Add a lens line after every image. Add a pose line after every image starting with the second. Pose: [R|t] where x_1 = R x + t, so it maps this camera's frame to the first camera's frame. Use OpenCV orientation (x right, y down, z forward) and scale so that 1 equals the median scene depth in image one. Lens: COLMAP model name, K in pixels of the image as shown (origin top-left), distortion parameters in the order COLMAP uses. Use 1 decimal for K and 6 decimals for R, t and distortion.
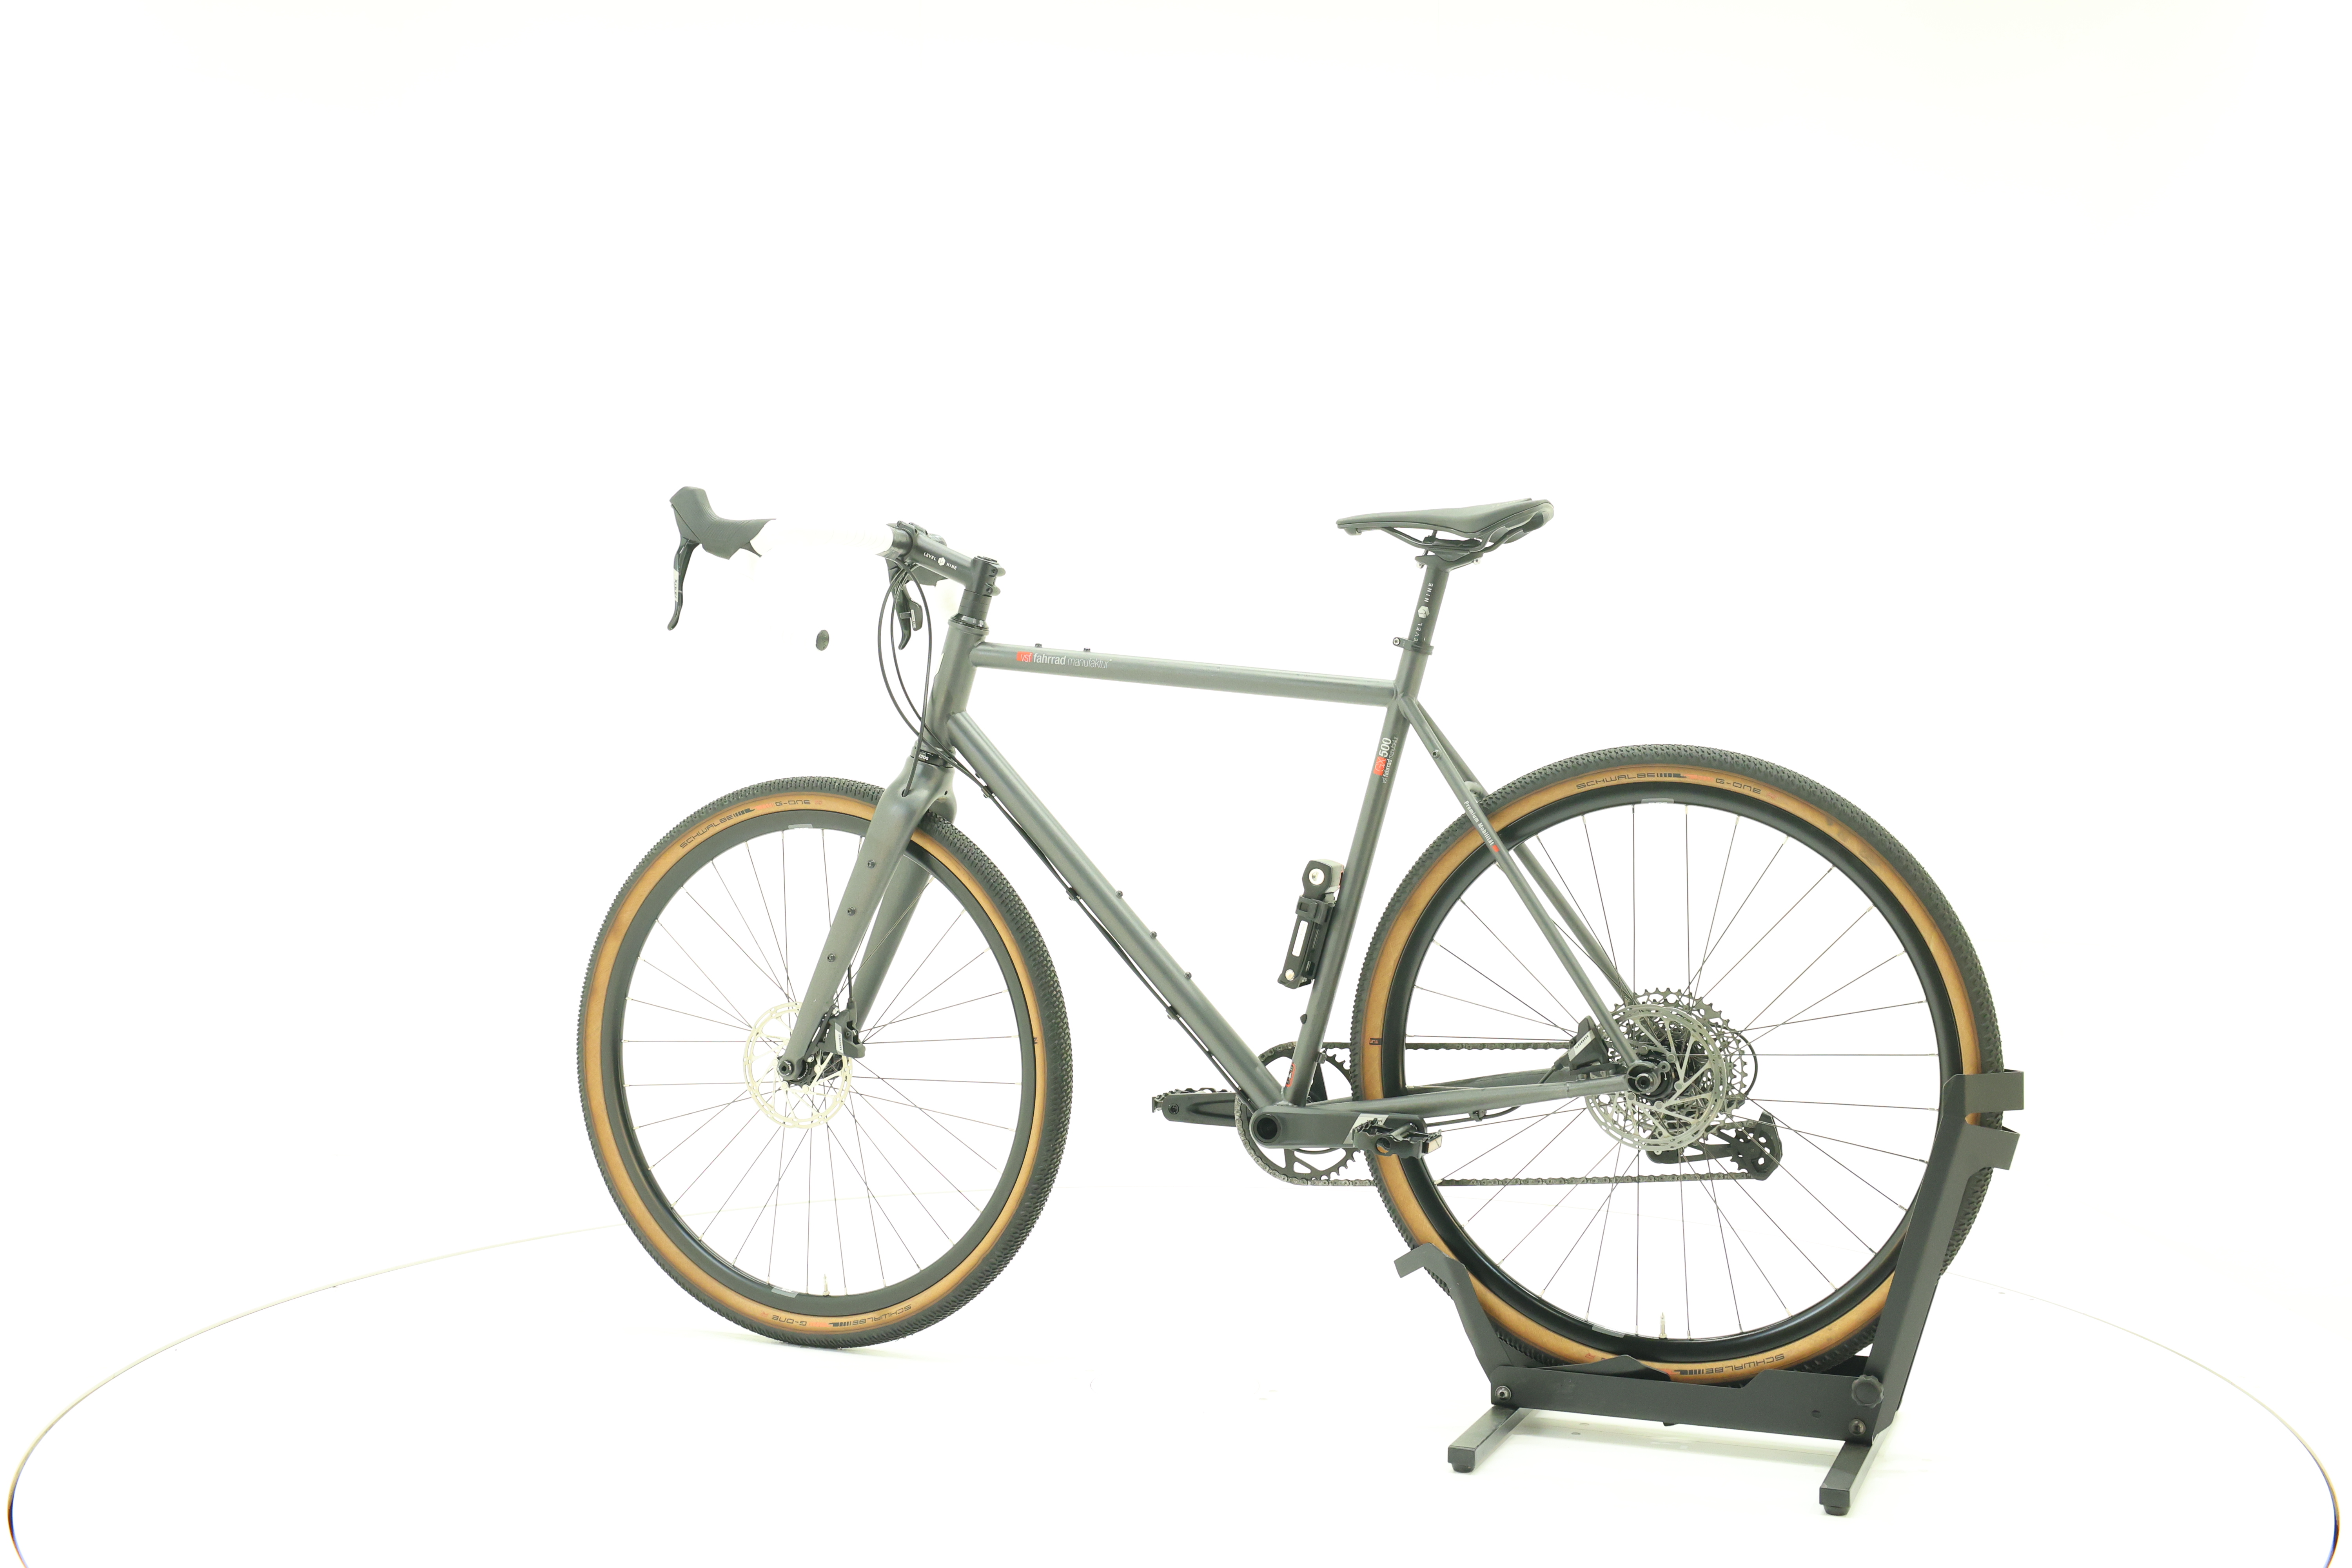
lens RADIAL K [[2532.4, 0, 1179.8], [0, 2532.4, 727.5], [0, 0, 1]] dist [-0.008777, 0.000268]
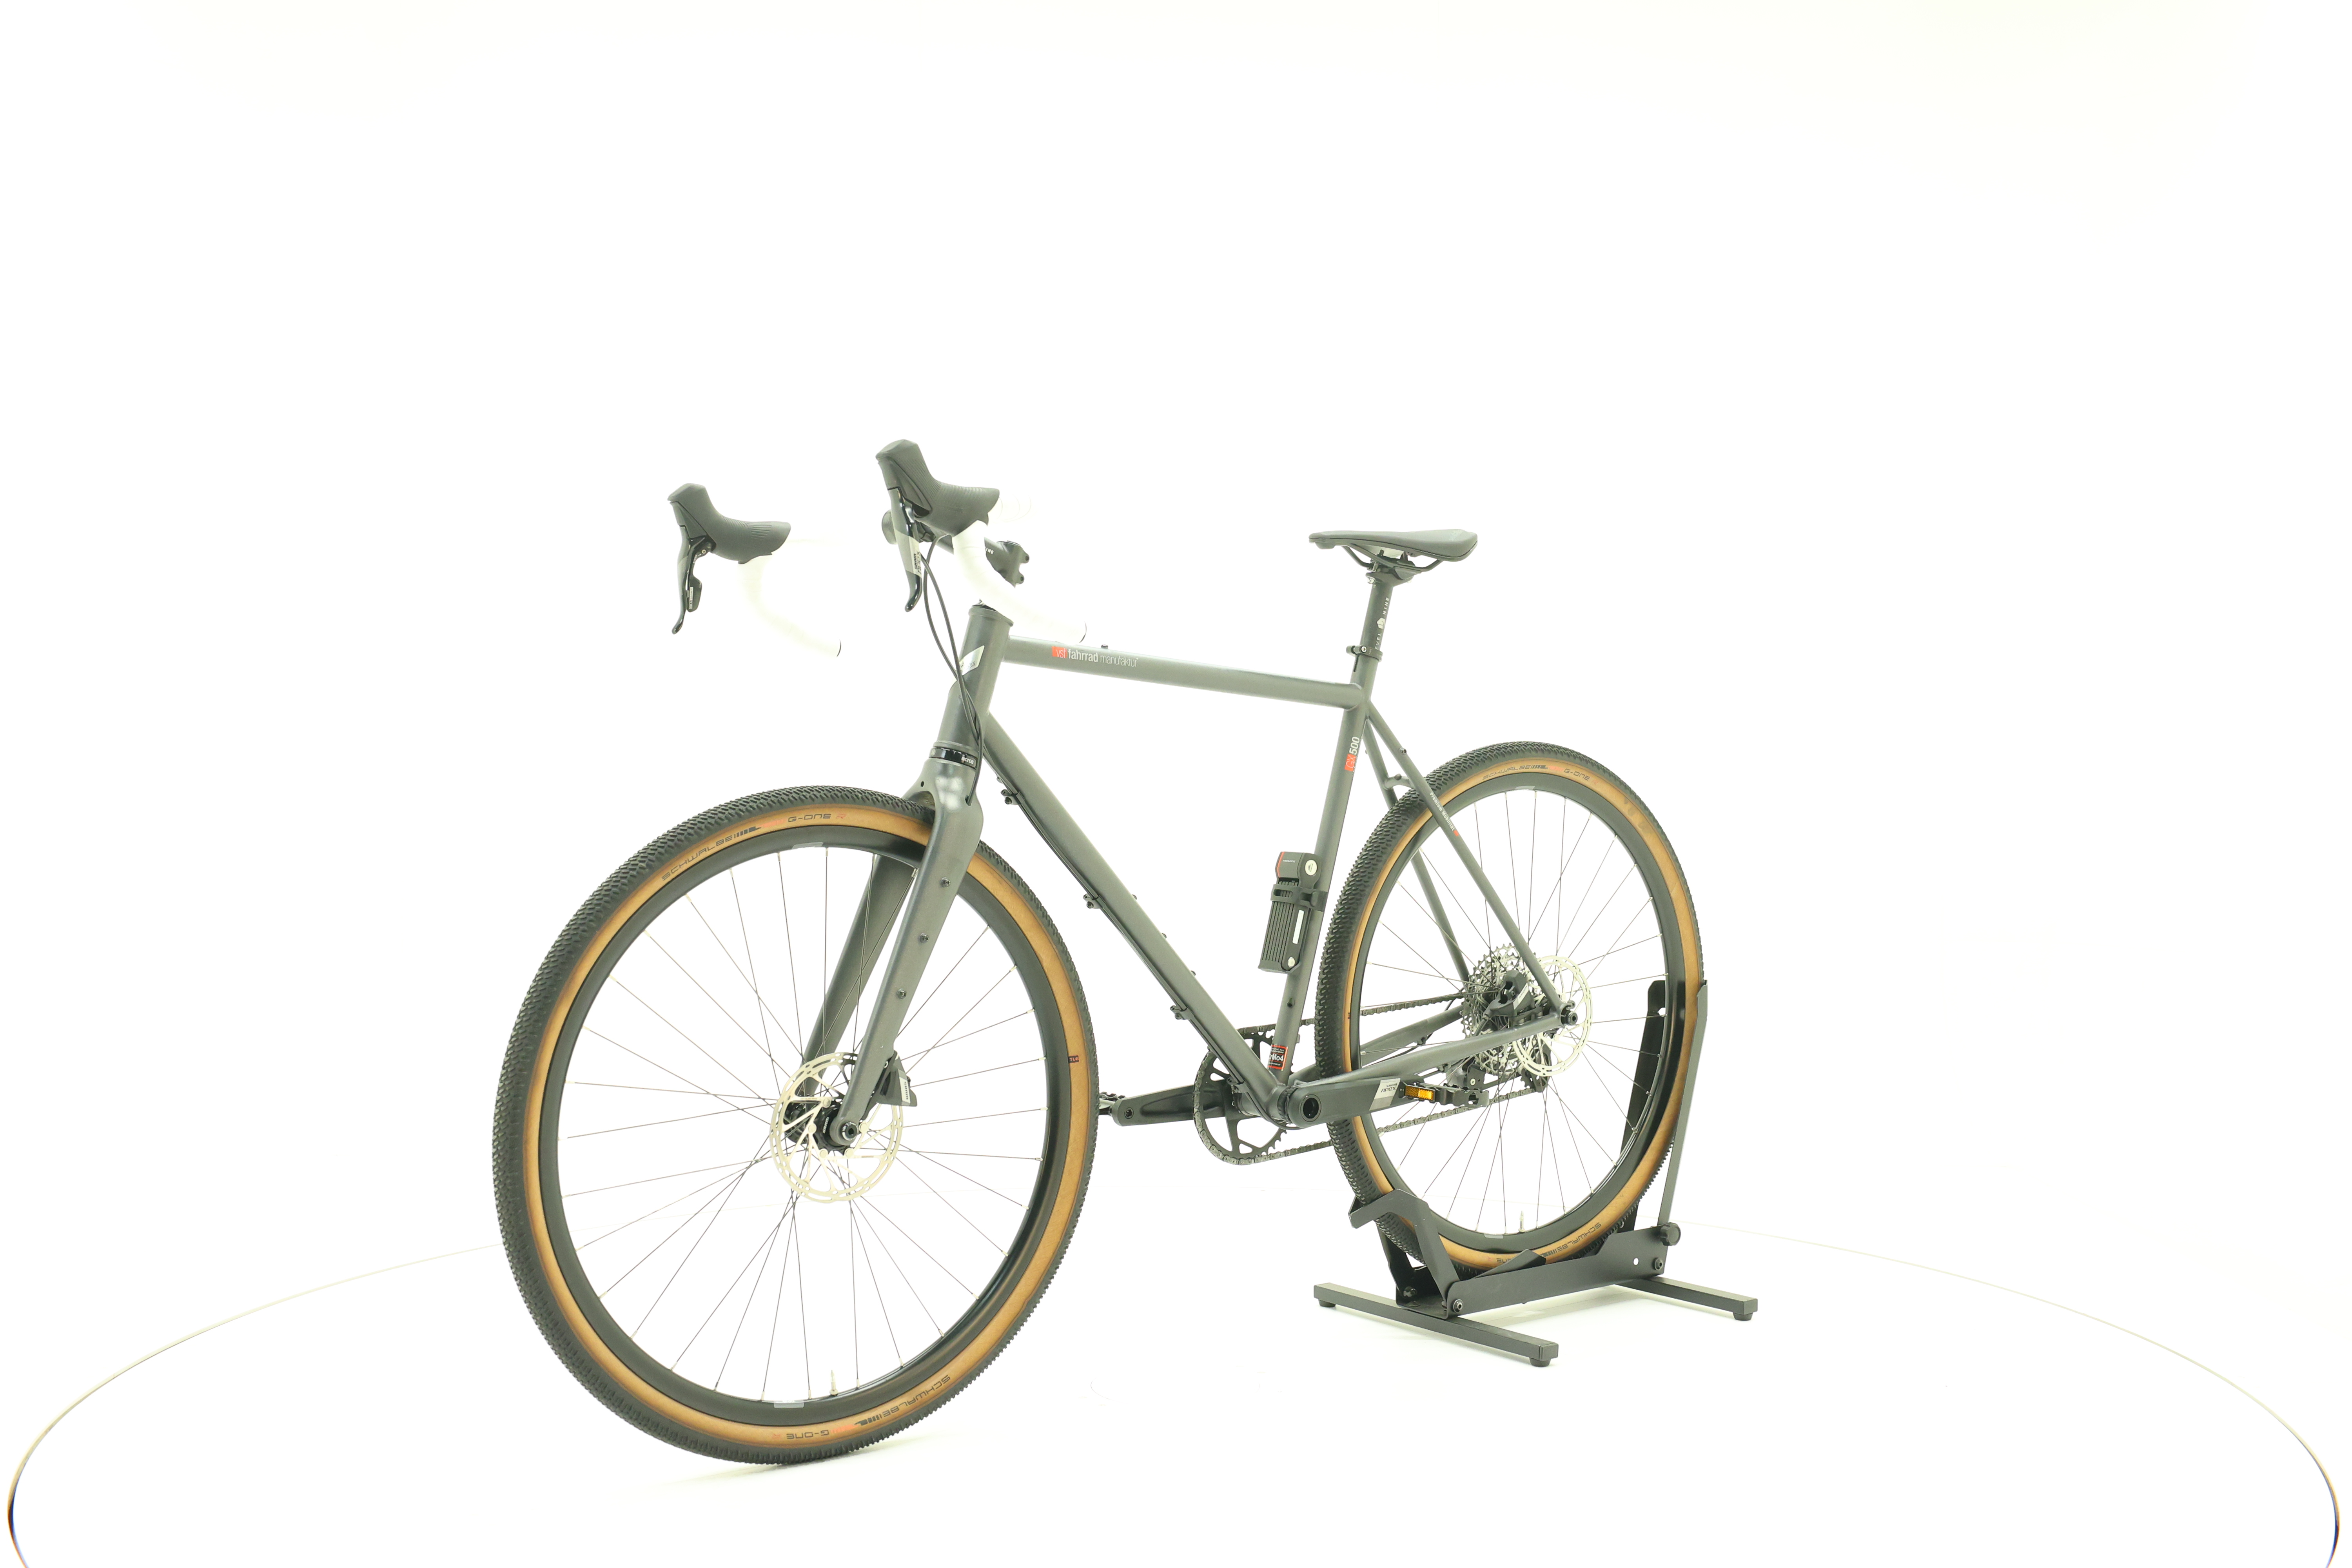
lens RADIAL K [[2532.4, 0, 1179.8], [0, 2532.4, 727.5], [0, 0, 1]] dist [-0.008777, 0.000268]
pose [[0.488509, -0.001536, 0.872557, -0.901690], [-0.001419, 0.999996, 0.002554, -0.002610], [-0.872557, -0.002486, 0.488505, 0.527089]]
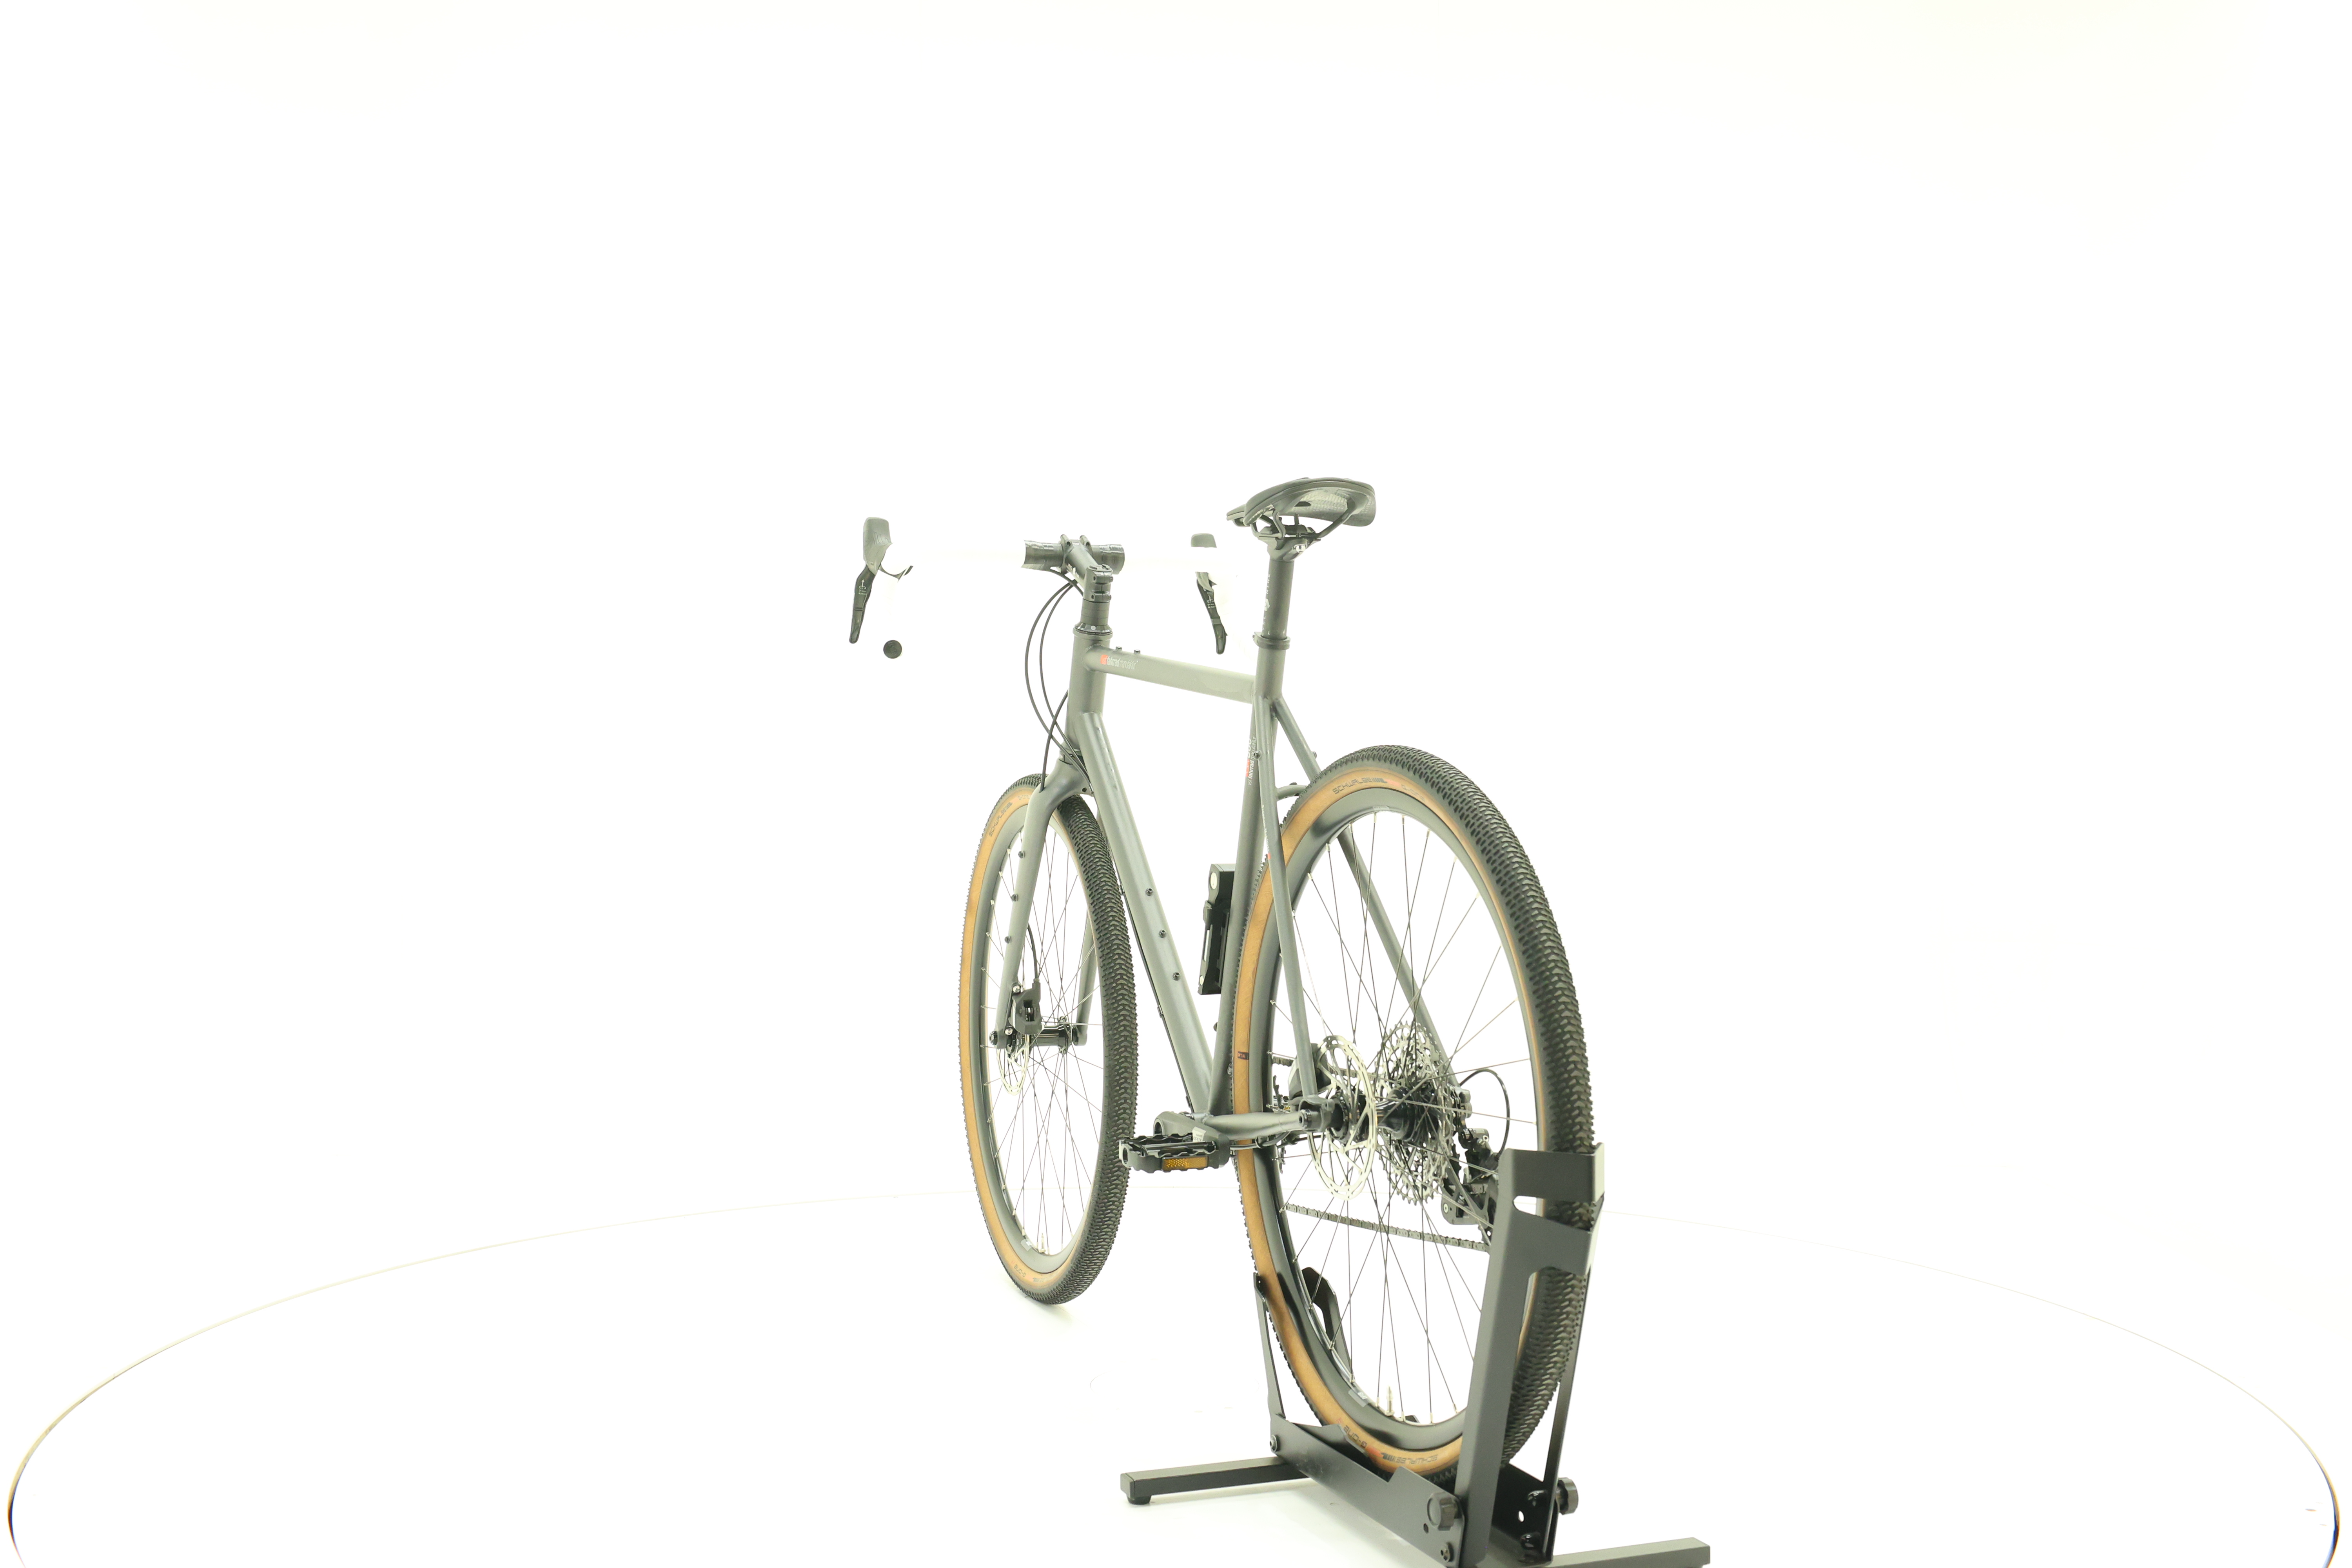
lens RADIAL K [[2532.4, 0, 1179.8], [0, 2532.4, 727.5], [0, 0, 1]] dist [-0.008777, 0.000268]
pose [[0.693391, -0.001841, -0.720559, 0.743632], [-0.000030, 0.999997, -0.002583, 0.002575], [0.720561, 0.001813, 0.693389, 0.316910]]
